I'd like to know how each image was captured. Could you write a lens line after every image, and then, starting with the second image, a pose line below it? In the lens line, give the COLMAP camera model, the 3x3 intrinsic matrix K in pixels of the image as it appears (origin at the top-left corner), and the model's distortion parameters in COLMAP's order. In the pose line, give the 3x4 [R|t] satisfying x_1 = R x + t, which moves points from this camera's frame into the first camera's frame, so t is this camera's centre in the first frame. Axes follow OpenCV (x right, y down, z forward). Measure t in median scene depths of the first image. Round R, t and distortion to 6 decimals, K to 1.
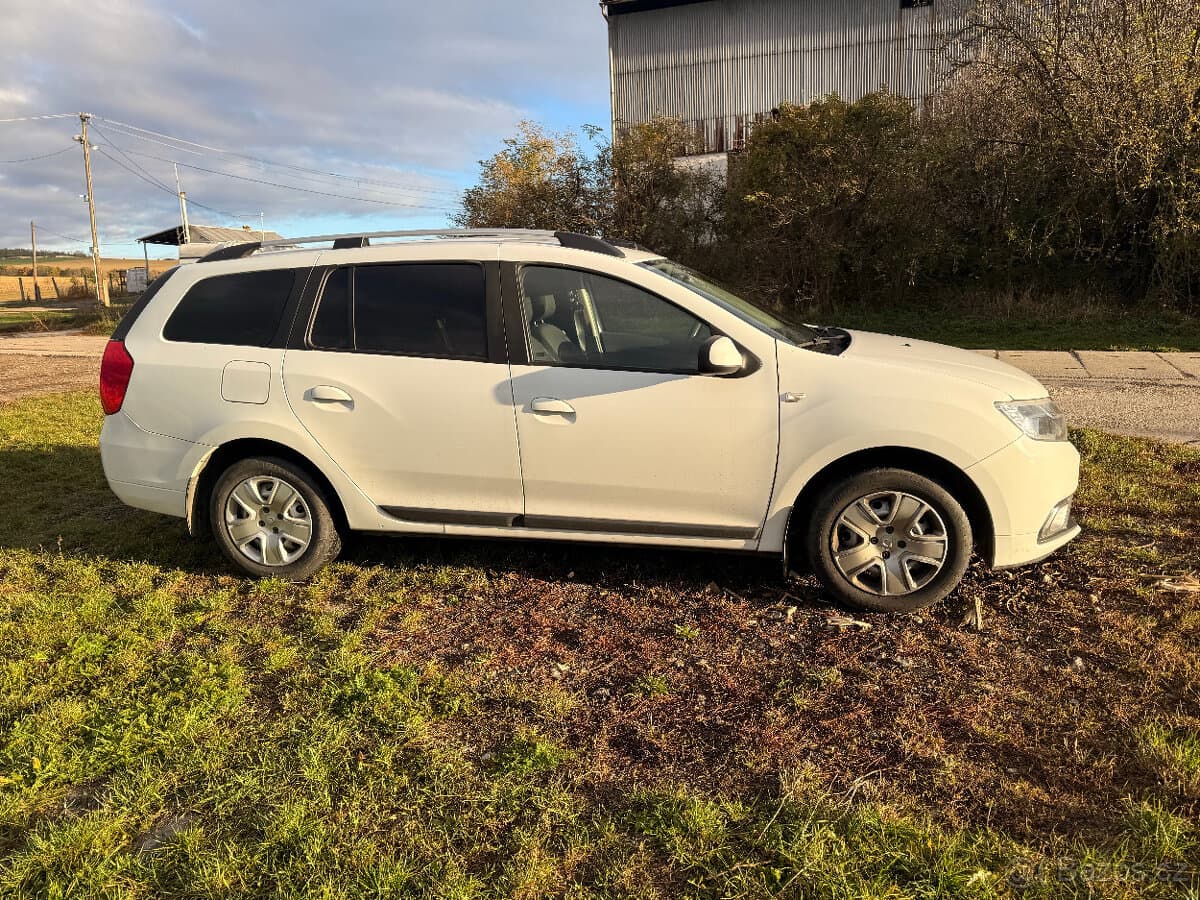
lens RADIAL K [[849.2, 0, 600.0], [0, 849.2, 450.0], [0, 0, 1]] dist [0.071363, -0.077535]
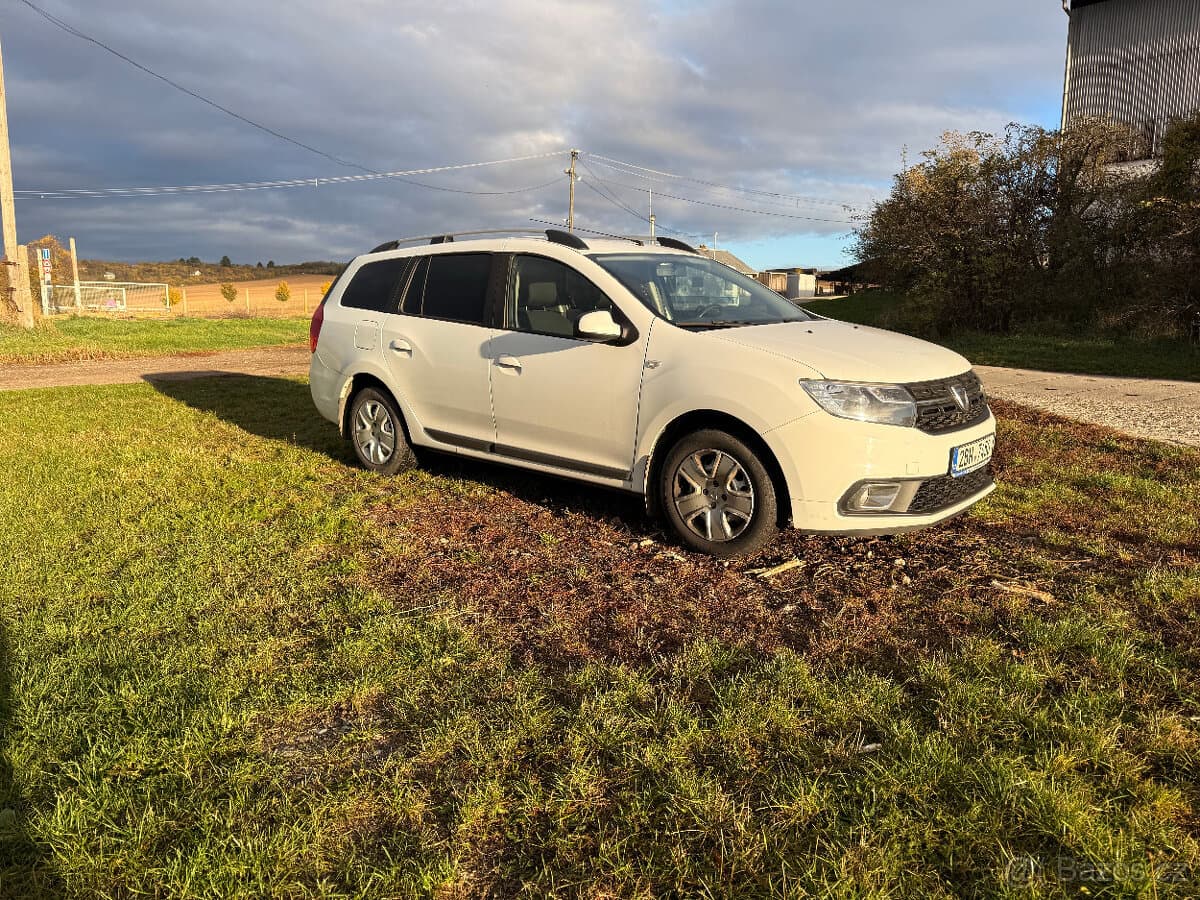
lens RADIAL K [[844.6, 0, 602.0], [0, 844.6, 479.3], [0, 0, 1]] dist [0.118203, -0.157523]
pose [[0.860123, 0.133079, -0.492421, 0.692185], [-0.128349, 0.990772, 0.043571, 0.051035], [0.493675, 0.025725, 0.869266, -0.068942]]
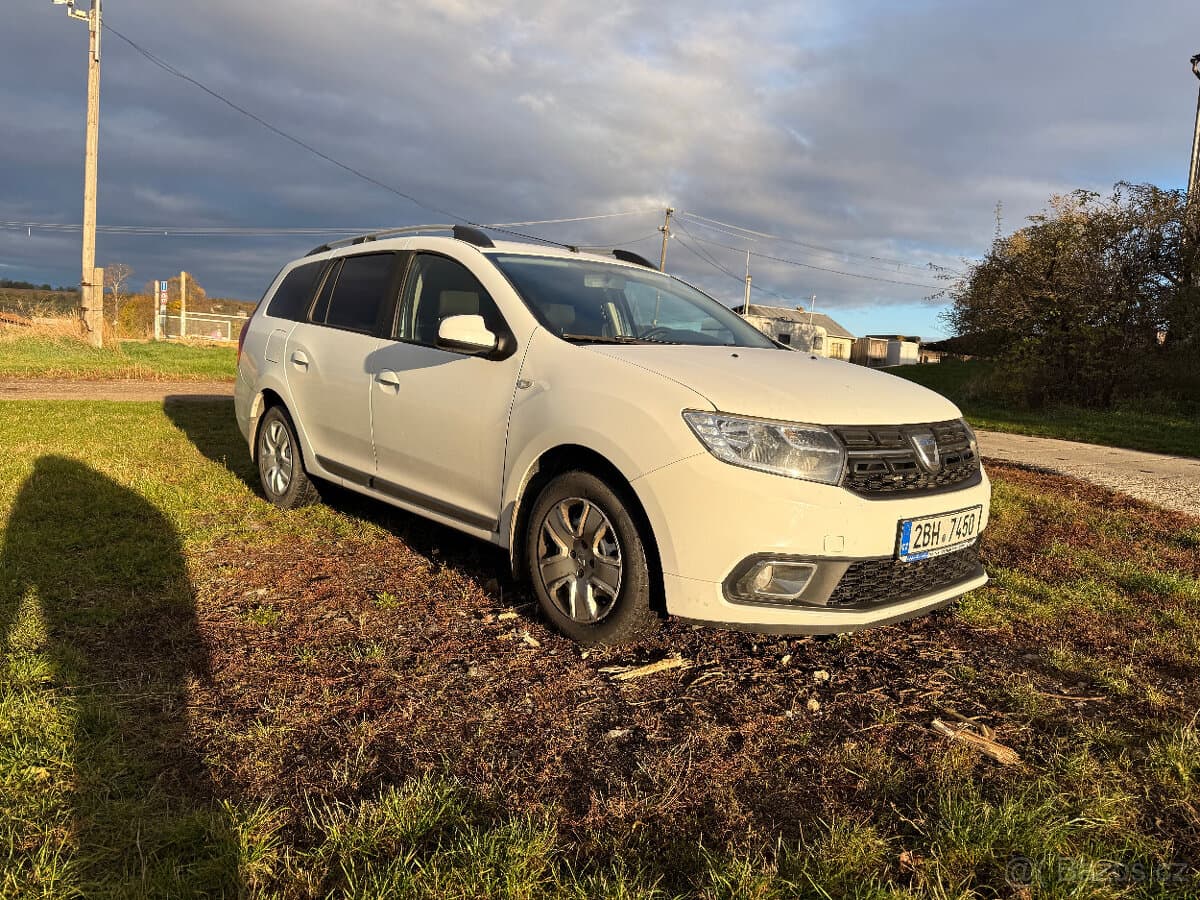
lens RADIAL K [[849.2, 0, 600.0], [0, 849.2, 450.0], [0, 0, 1]] dist [0.071363, -0.077535]
pose [[0.789866, 0.137212, -0.597733, 0.766556], [-0.197564, 0.979622, -0.036191, 0.024610], [0.580586, 0.146677, 0.800878, 0.273159]]
